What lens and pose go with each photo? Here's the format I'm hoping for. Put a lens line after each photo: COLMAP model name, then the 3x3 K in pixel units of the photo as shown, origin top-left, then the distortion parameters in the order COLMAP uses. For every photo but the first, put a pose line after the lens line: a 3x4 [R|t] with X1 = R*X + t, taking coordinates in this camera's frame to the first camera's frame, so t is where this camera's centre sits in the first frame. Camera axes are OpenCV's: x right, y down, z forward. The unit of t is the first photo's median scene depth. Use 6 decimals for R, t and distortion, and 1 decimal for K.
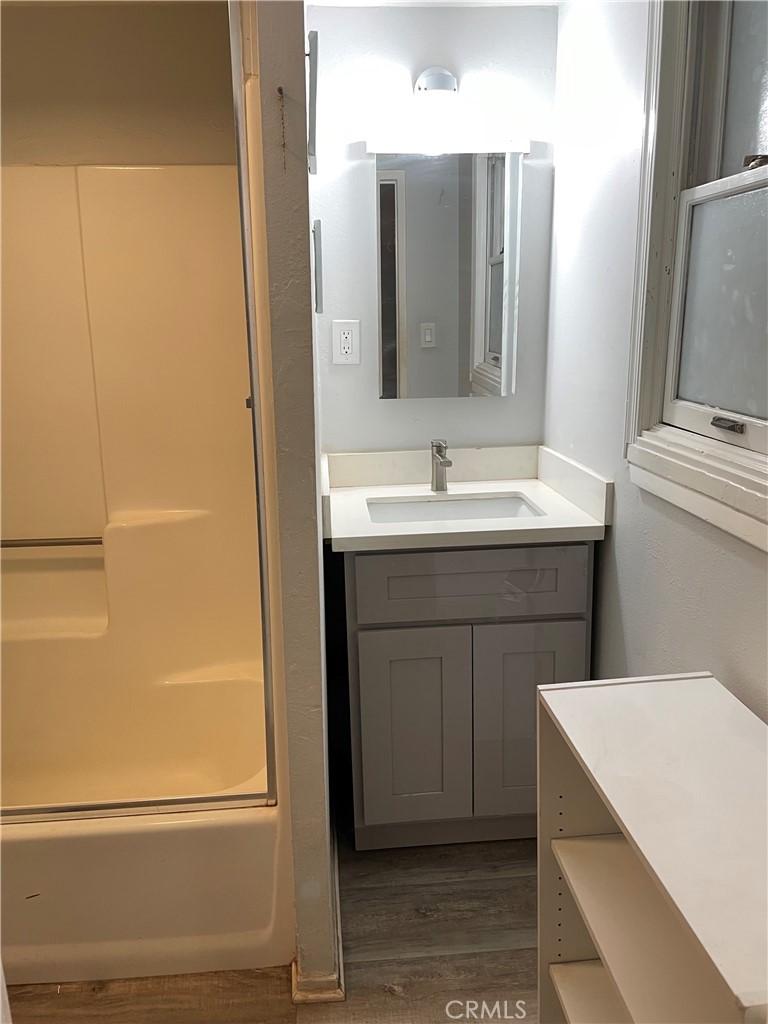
lens RADIAL K [[760.7, 0, 381.9], [0, 760.7, 491.2], [0, 0, 1]] dist [0.099185, -0.121985]
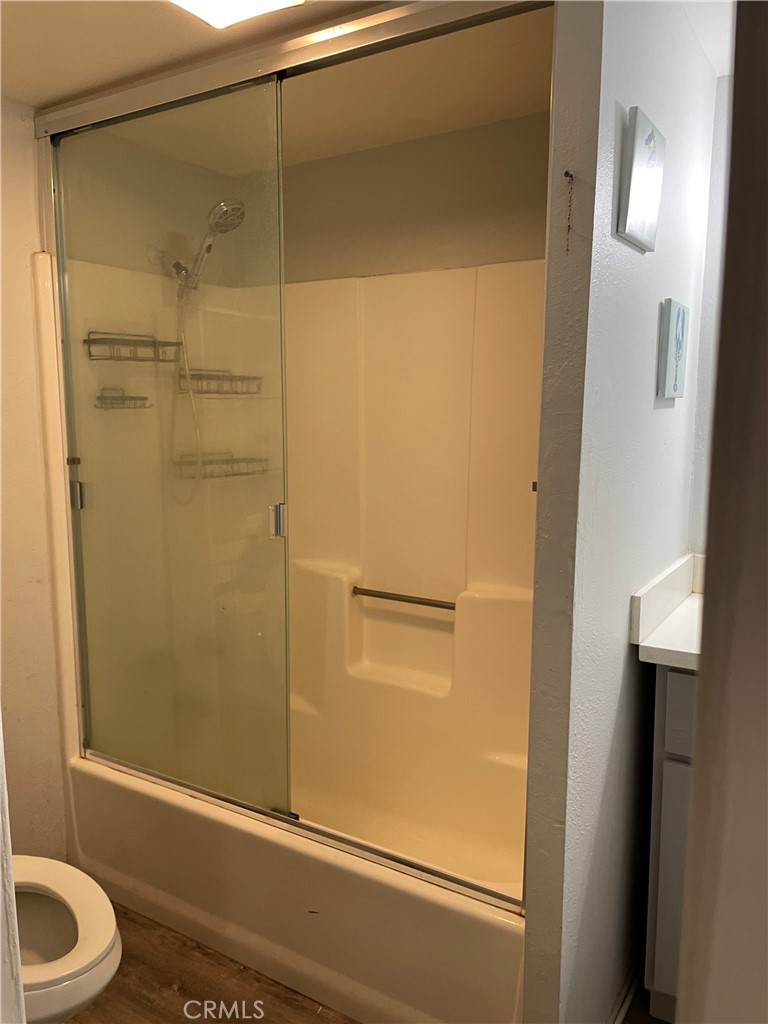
lens RADIAL K [[767.6, 0, 384.0], [0, 767.6, 512.0], [0, 0, 1]] dist [0.107152, -0.139719]
pose [[0.812384, 0.098116, -0.574809, 0.197315], [-0.145486, 0.988674, -0.036857, -0.014817], [0.564682, 0.113568, 0.817457, 0.070765]]
